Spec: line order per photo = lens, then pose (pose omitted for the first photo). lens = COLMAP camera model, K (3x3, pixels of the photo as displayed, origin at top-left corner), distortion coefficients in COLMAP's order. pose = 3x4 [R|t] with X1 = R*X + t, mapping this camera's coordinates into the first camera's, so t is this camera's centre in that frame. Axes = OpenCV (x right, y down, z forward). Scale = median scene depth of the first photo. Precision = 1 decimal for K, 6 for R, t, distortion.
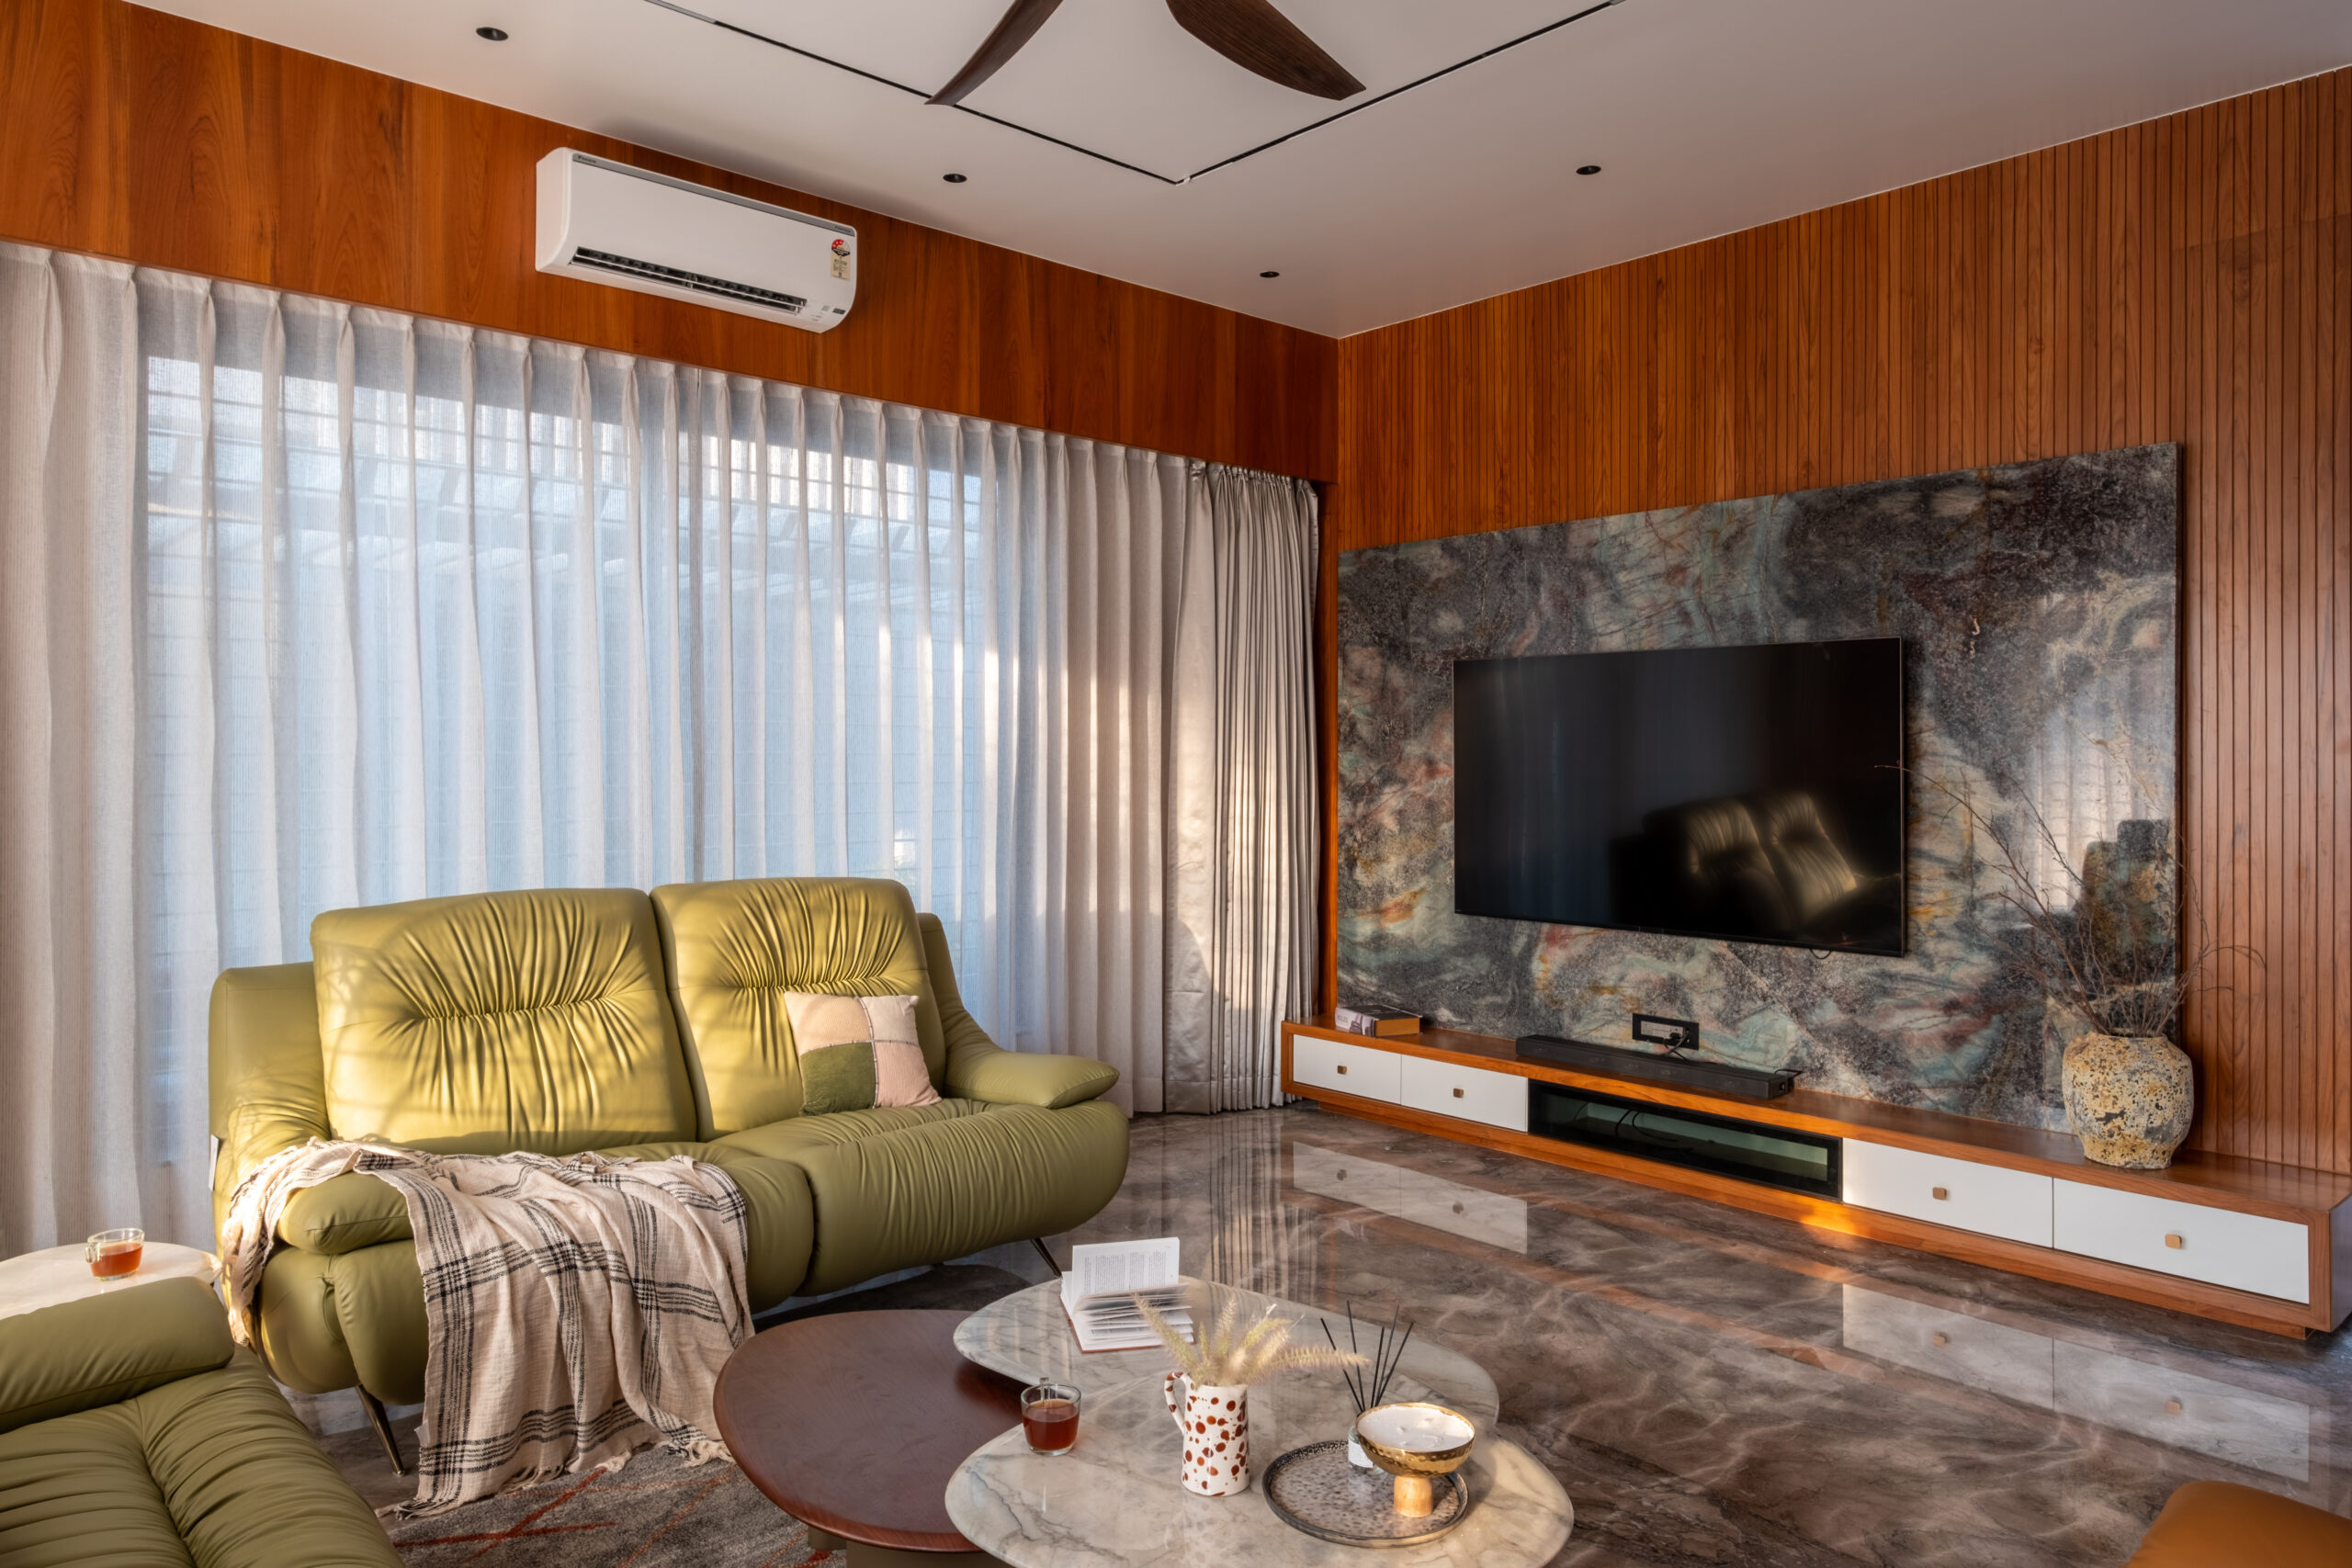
lens RADIAL K [[1524.2, 0, 1203.4], [0, 1524.2, 737.3], [0, 0, 1]] dist [0.009565, -0.001031]
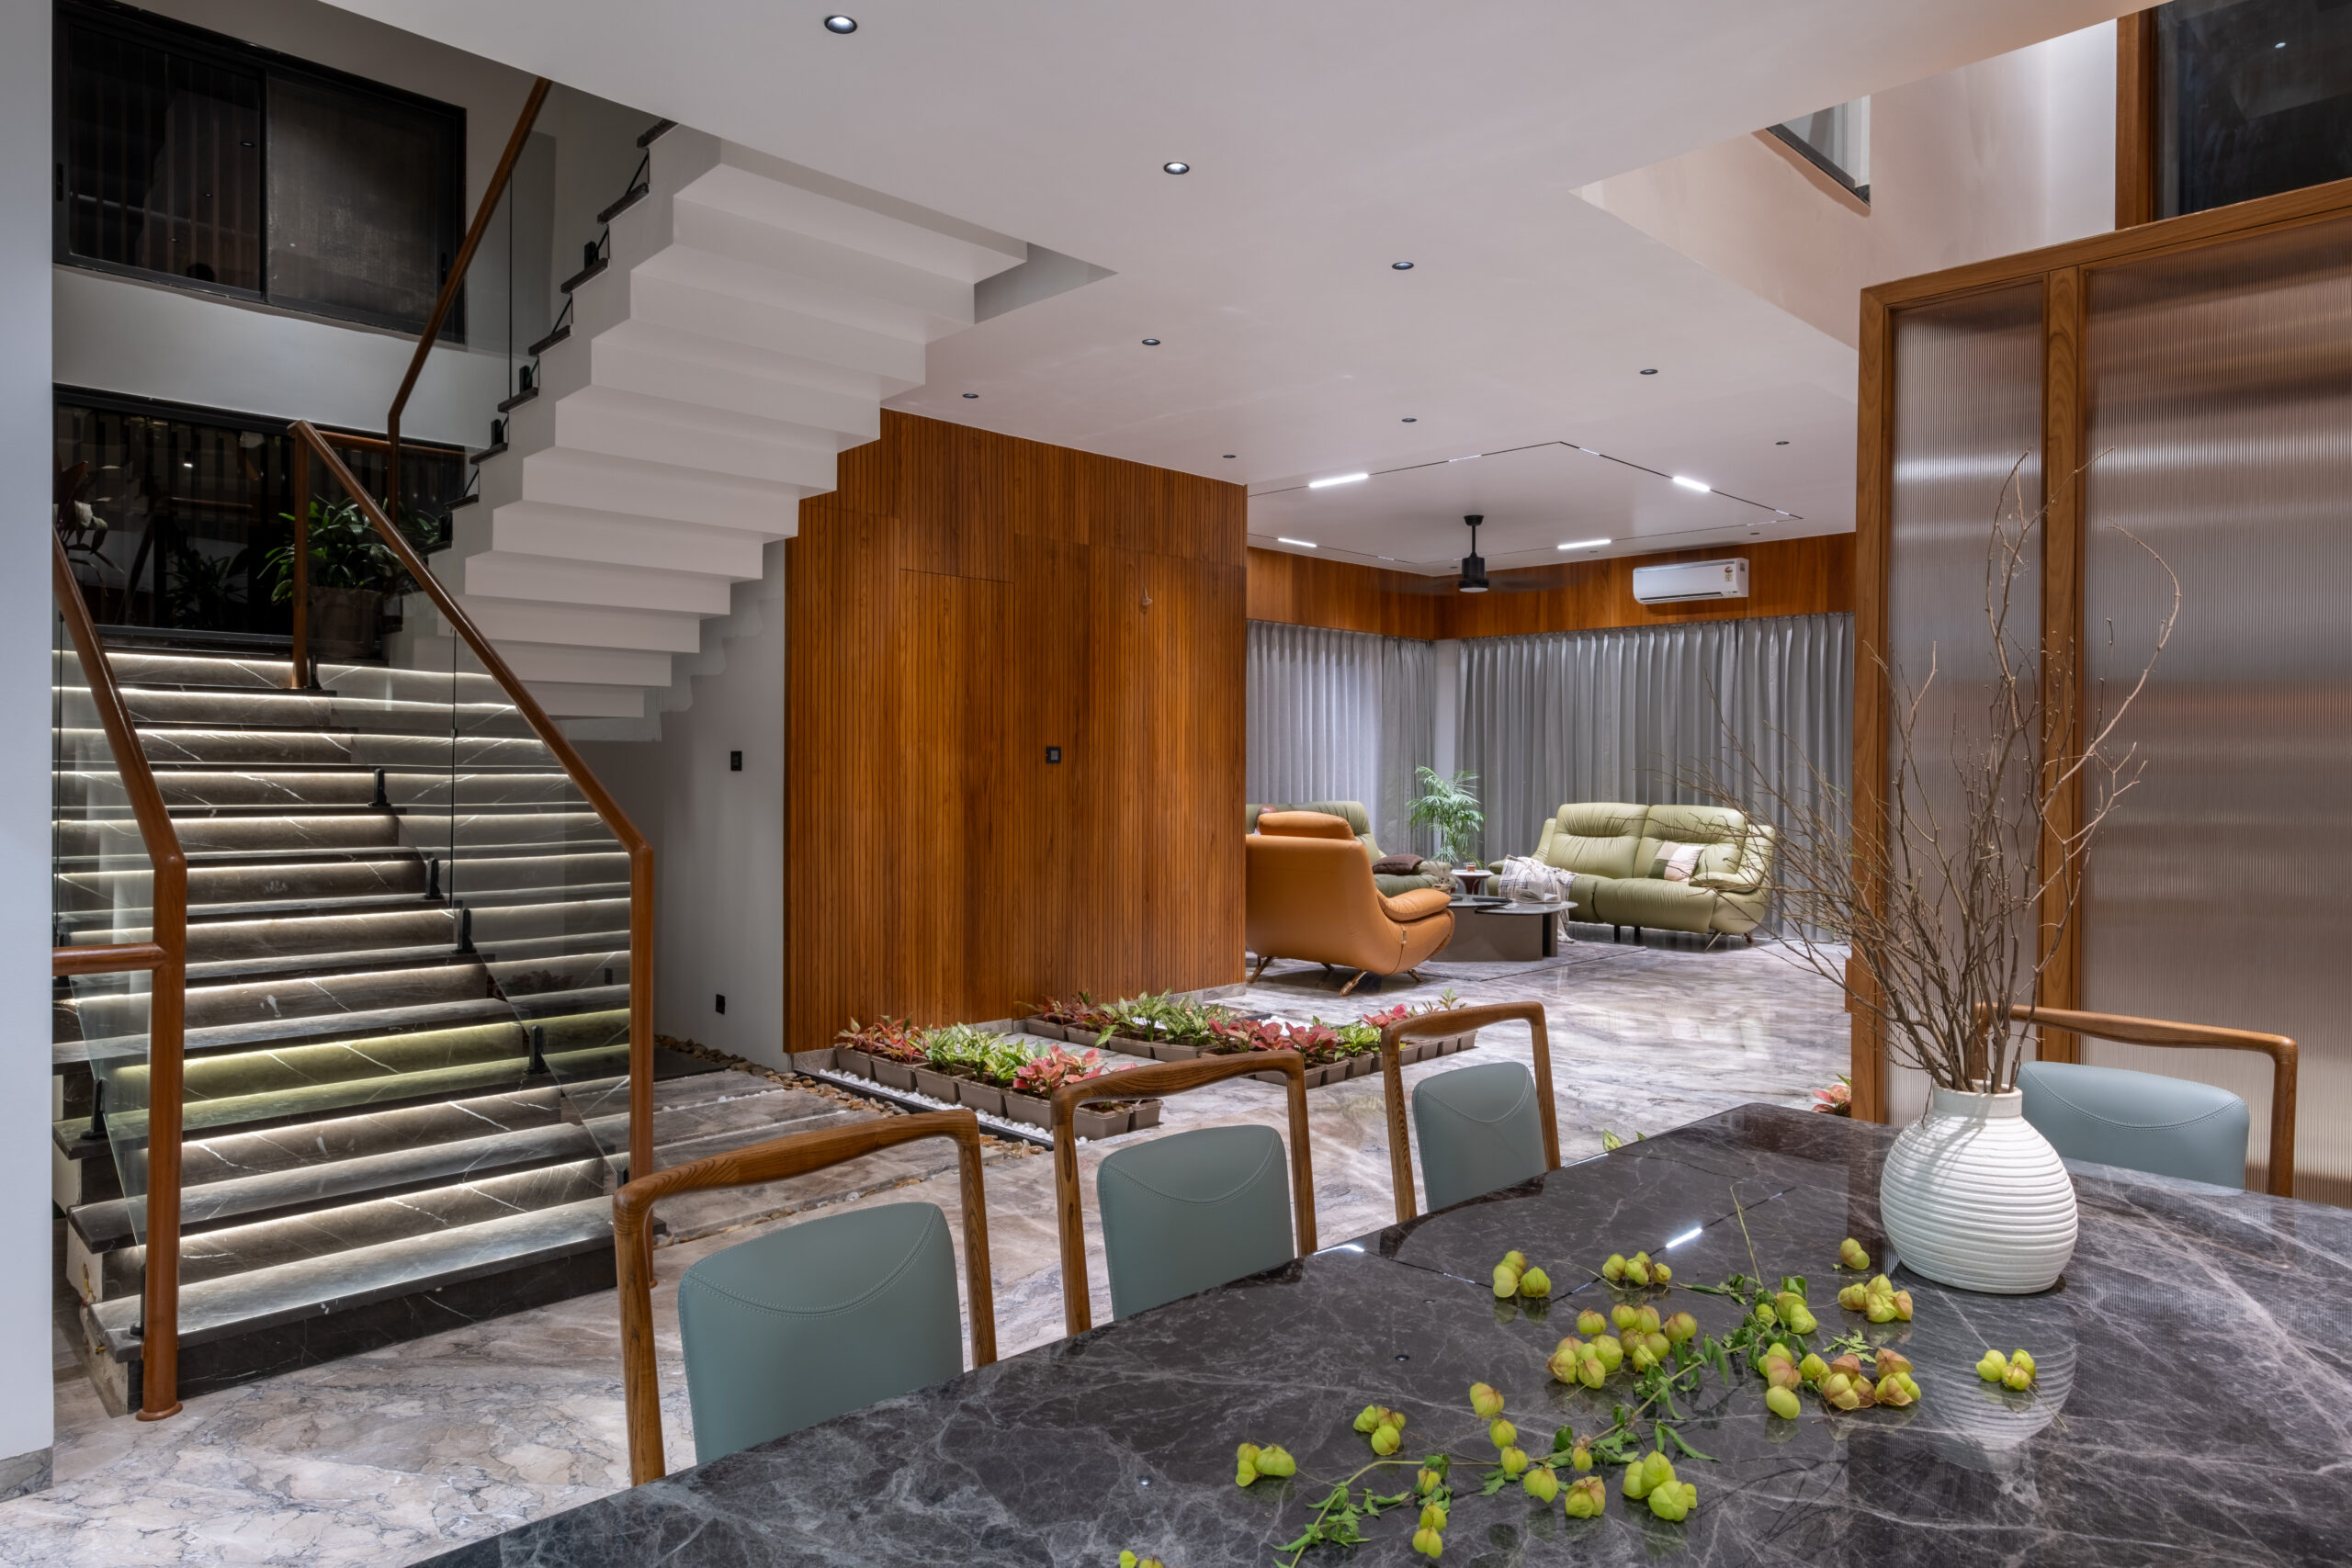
lens RADIAL K [[1433.8, 0, 1213.3], [0, 1433.8, 776.7], [0, 0, 1]] dist [0.001280, -0.002370]
pose [[0.062987, 0.005696, -0.997998, 2.197772], [0.004799, 0.999970, 0.006010, 0.018293], [0.998003, -0.005167, 0.062958, -0.043147]]
